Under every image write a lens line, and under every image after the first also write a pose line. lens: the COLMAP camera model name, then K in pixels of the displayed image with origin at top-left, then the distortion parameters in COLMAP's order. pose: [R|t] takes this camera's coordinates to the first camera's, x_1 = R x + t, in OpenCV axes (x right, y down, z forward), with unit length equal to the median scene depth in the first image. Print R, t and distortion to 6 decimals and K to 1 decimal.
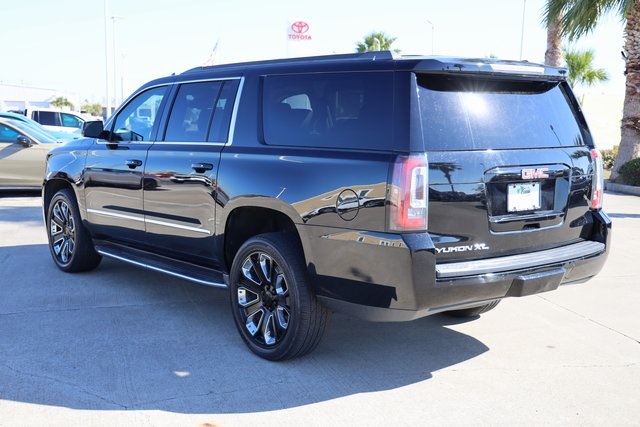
lens RADIAL K [[769.9, 0, 320.0], [0, 769.9, 213.5], [0, 0, 1]] dist [0.223635, 0.014085]
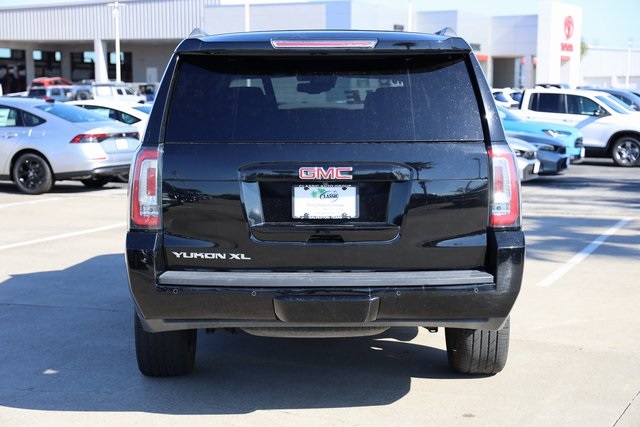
lens RADIAL K [[1210.9, 0, 320.0], [0, 1210.9, 213.5], [0, 0, 1]] dist [0.468089, 0.003362]
pose [[0.762065, 0.047084, -0.645786, 1.070674], [-0.064822, 0.997890, -0.003738, -0.004380], [0.644247, 0.044709, 0.763509, 0.038379]]
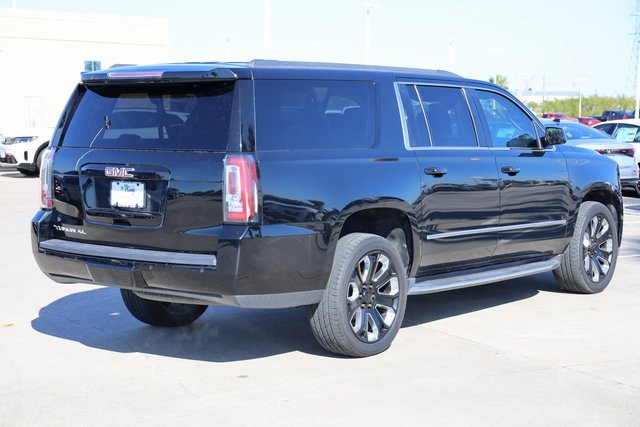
lens RADIAL K [[1205.5, 0, 320.0], [0, 1205.5, 213.5], [0, 0, 1]] dist [-0.000531, 0.002106]
pose [[0.201530, 0.068035, -0.977117, 1.910636], [-0.116895, 0.992126, 0.044971, -0.099591], [0.972482, 0.105157, 0.207896, 0.918778]]
